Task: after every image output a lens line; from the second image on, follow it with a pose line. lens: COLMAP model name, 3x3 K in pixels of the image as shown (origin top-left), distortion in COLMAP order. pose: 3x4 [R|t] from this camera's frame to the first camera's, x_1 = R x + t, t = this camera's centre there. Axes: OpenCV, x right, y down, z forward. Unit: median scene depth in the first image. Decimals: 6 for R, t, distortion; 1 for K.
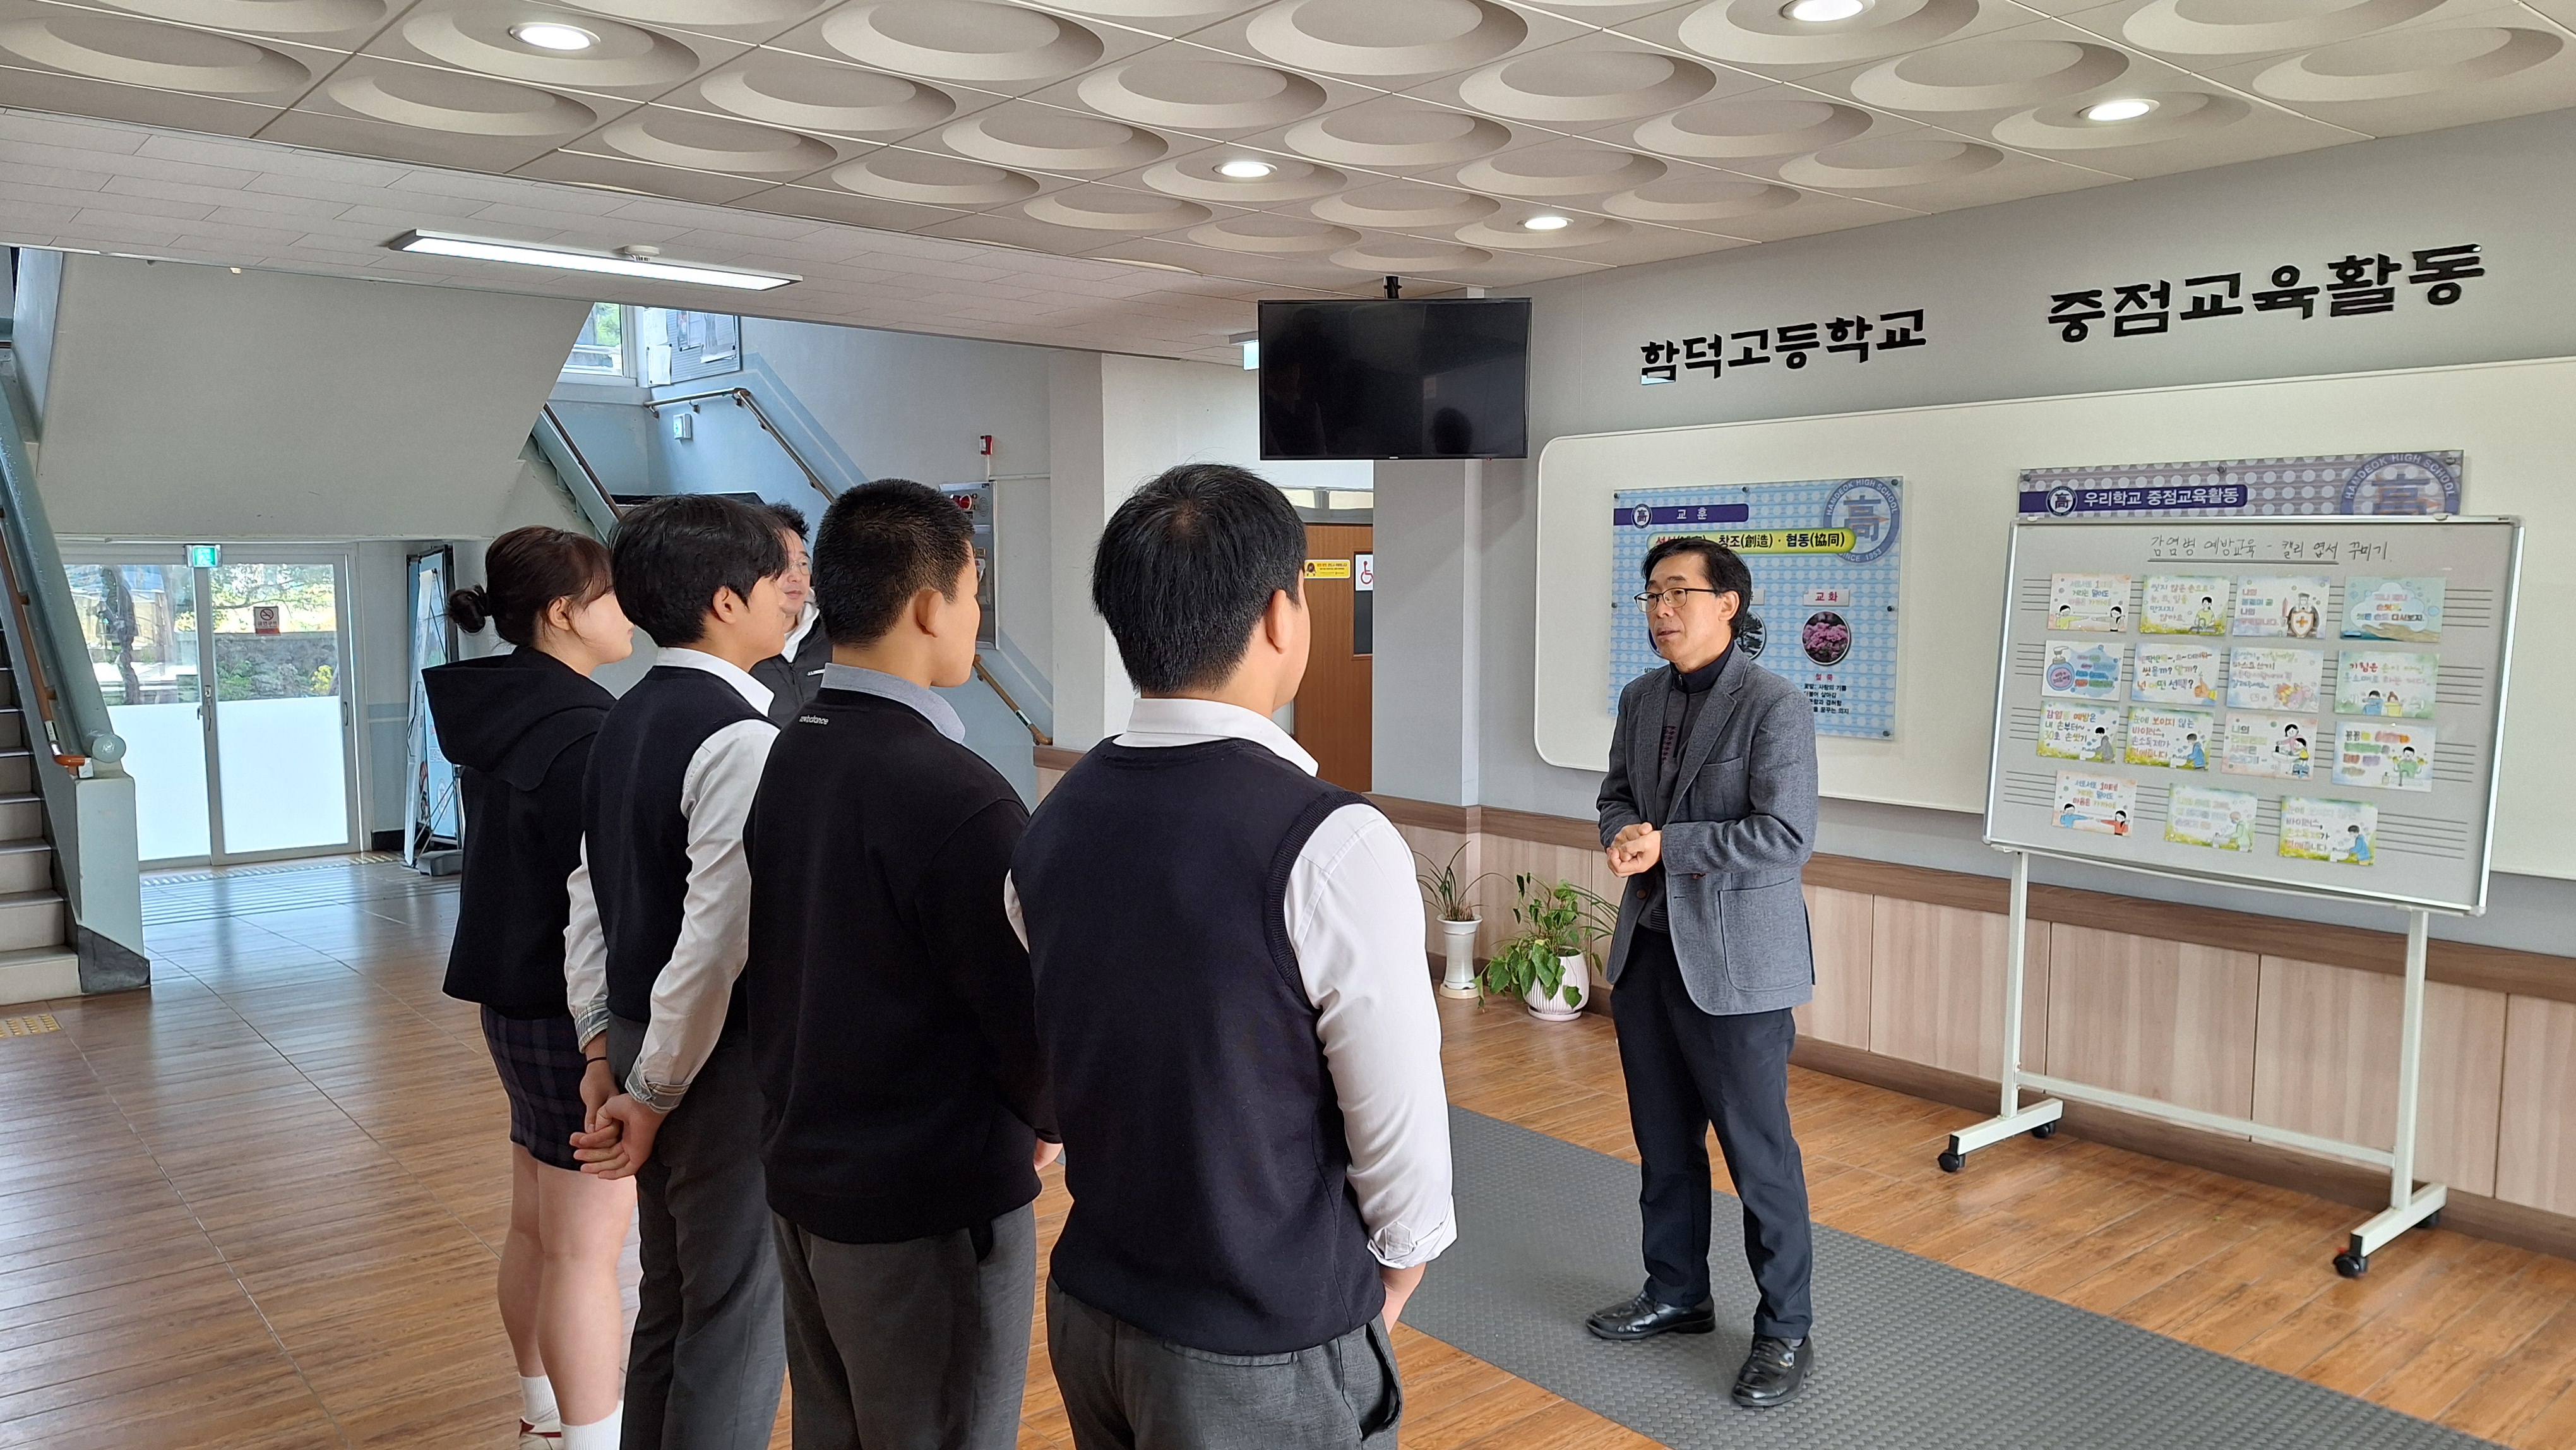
lens RADIAL K [[1801.0, 0, 1286.8], [0, 1801.0, 718.5], [0, 0, 1]] dist [0.087475, -0.133263]
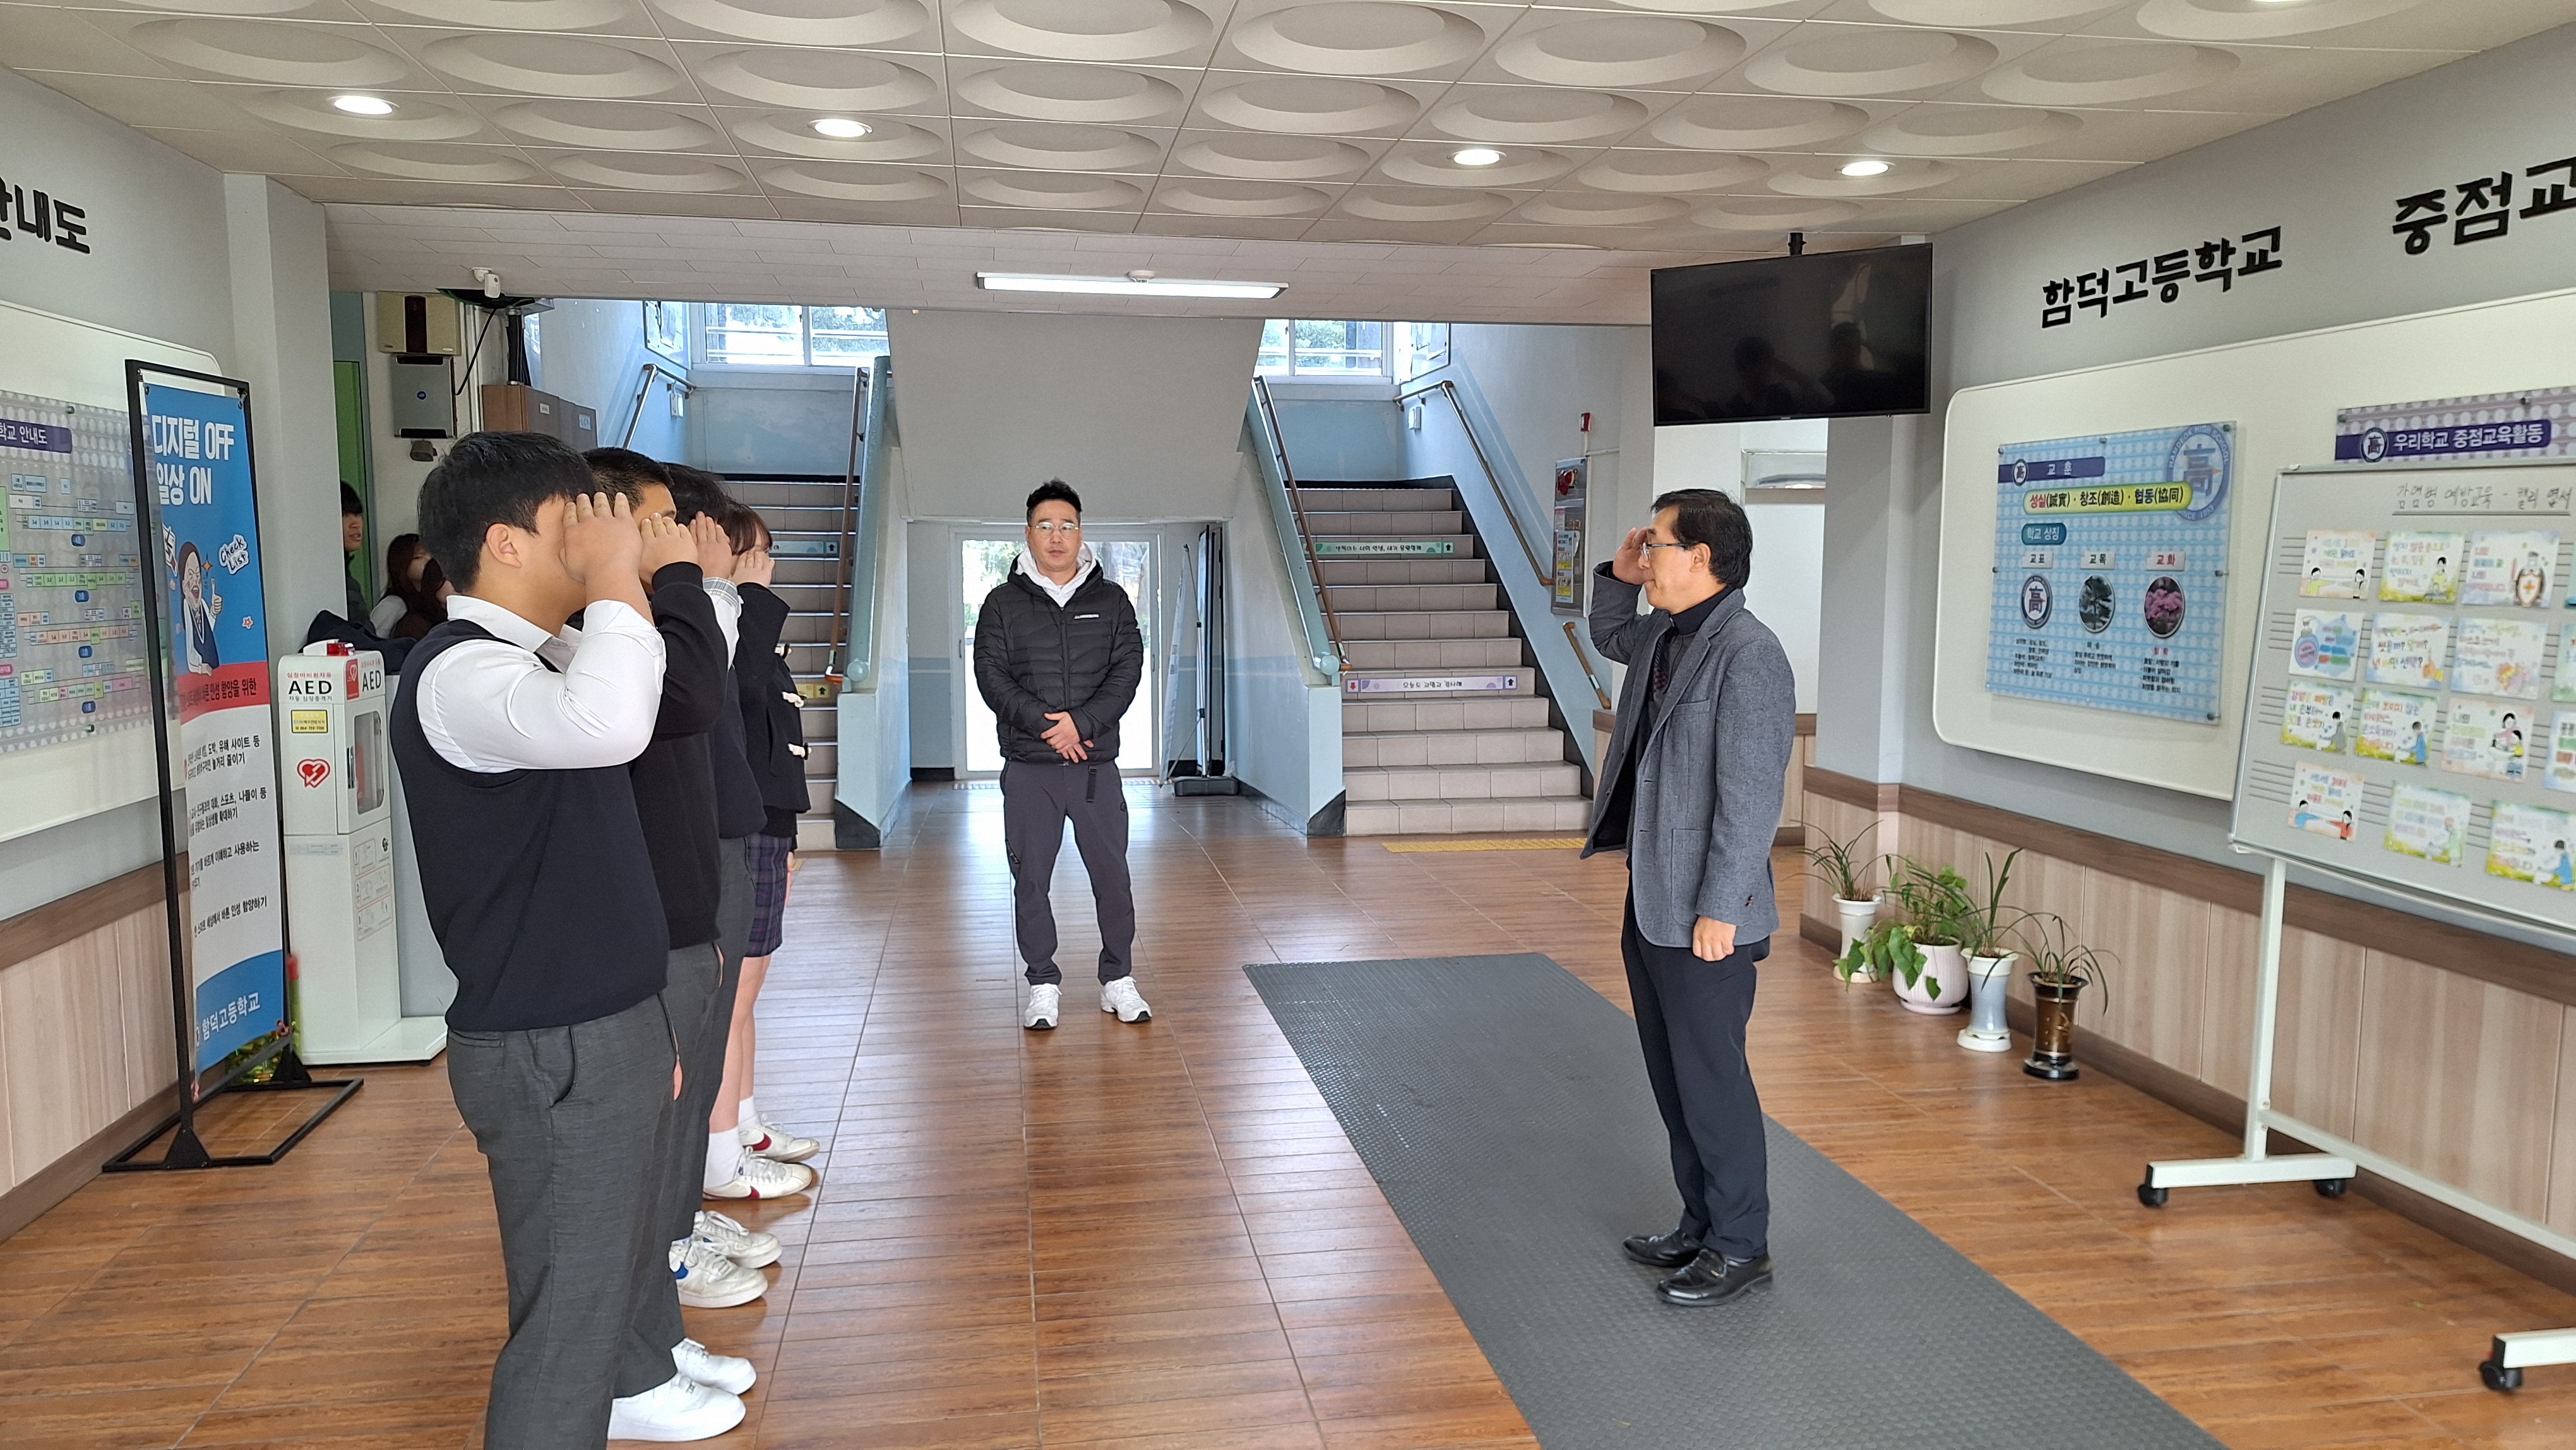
lens RADIAL K [[1817.3, 0, 1288.0], [0, 1817.3, 725.0], [0, 0, 1]] dist [0.026189, -0.031925]
pose [[0.861497, 0.052066, -0.505086, 0.428324], [-0.045166, 0.998644, 0.025907, 0.010351], [0.505749, 0.000494, 0.862680, 0.019919]]
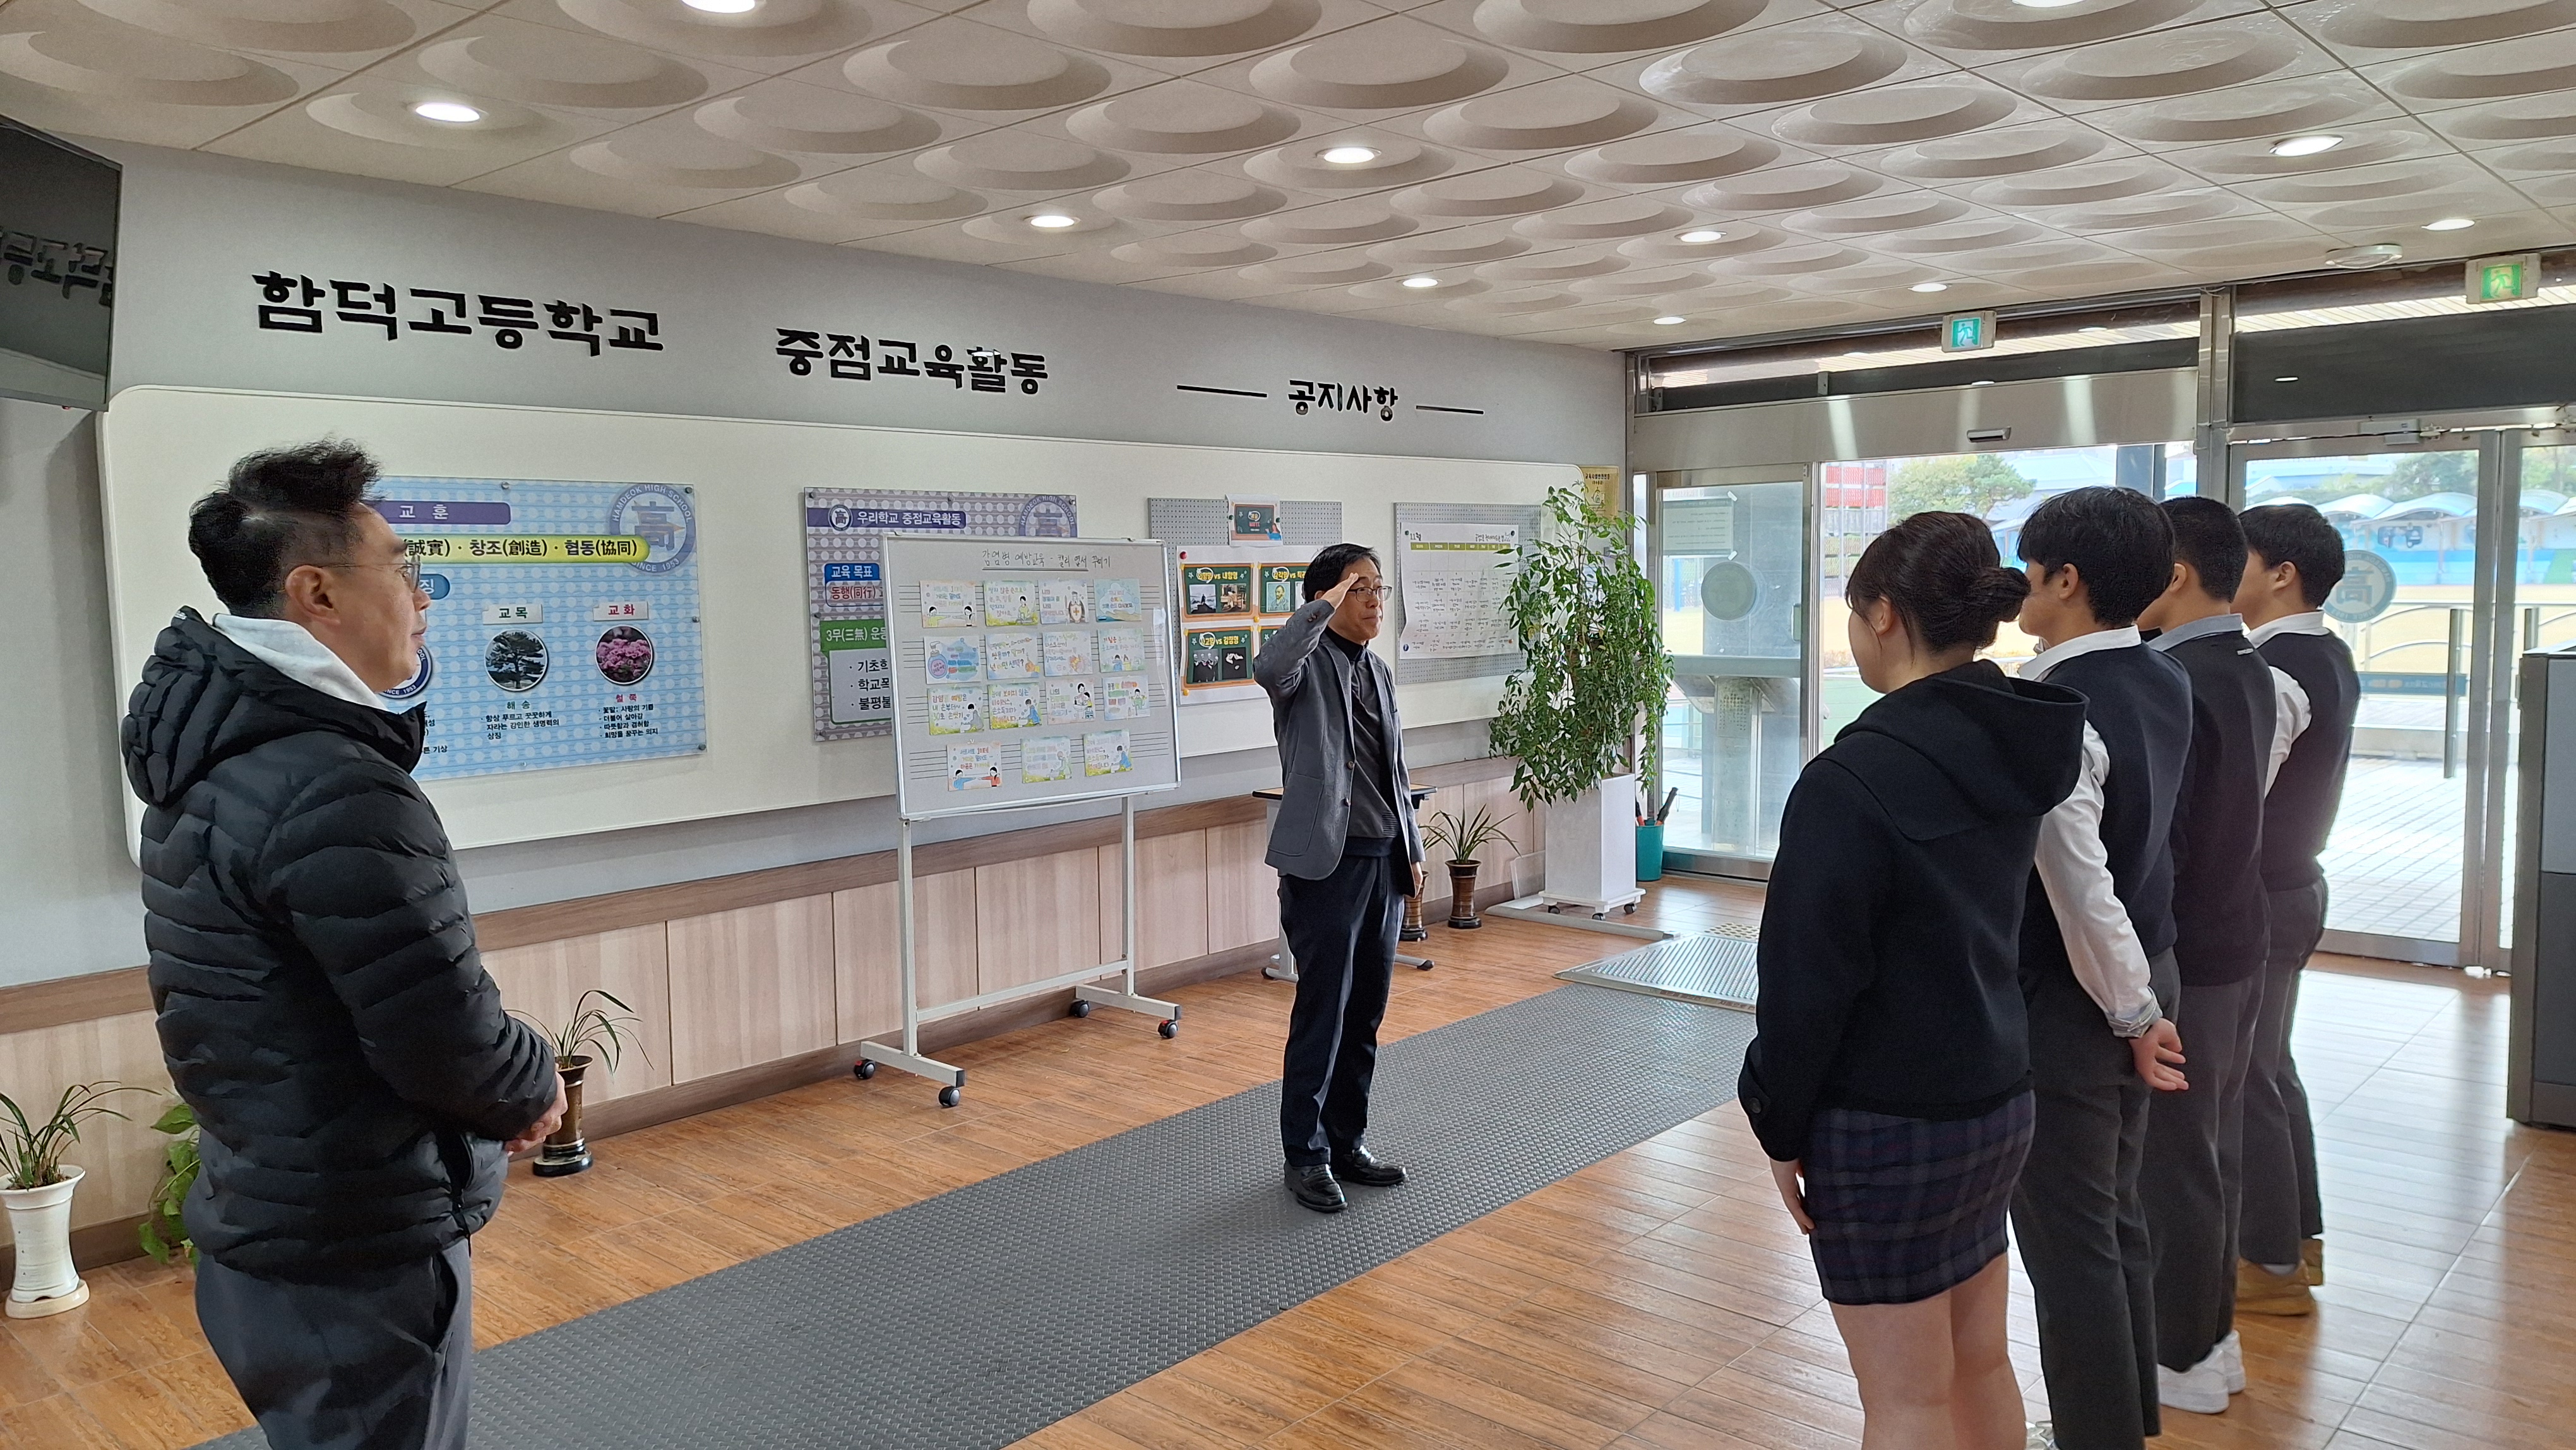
lens RADIAL K [[1780.7, 0, 1324.4], [0, 1780.7, 713.0], [0, 0, 1]] dist [0.120019, -0.153351]
pose [[-0.145700, -0.076473, 0.986369, -0.736121], [0.099500, 0.990820, 0.091516, -0.071579], [-0.984313, 0.111477, -0.136753, 0.874663]]
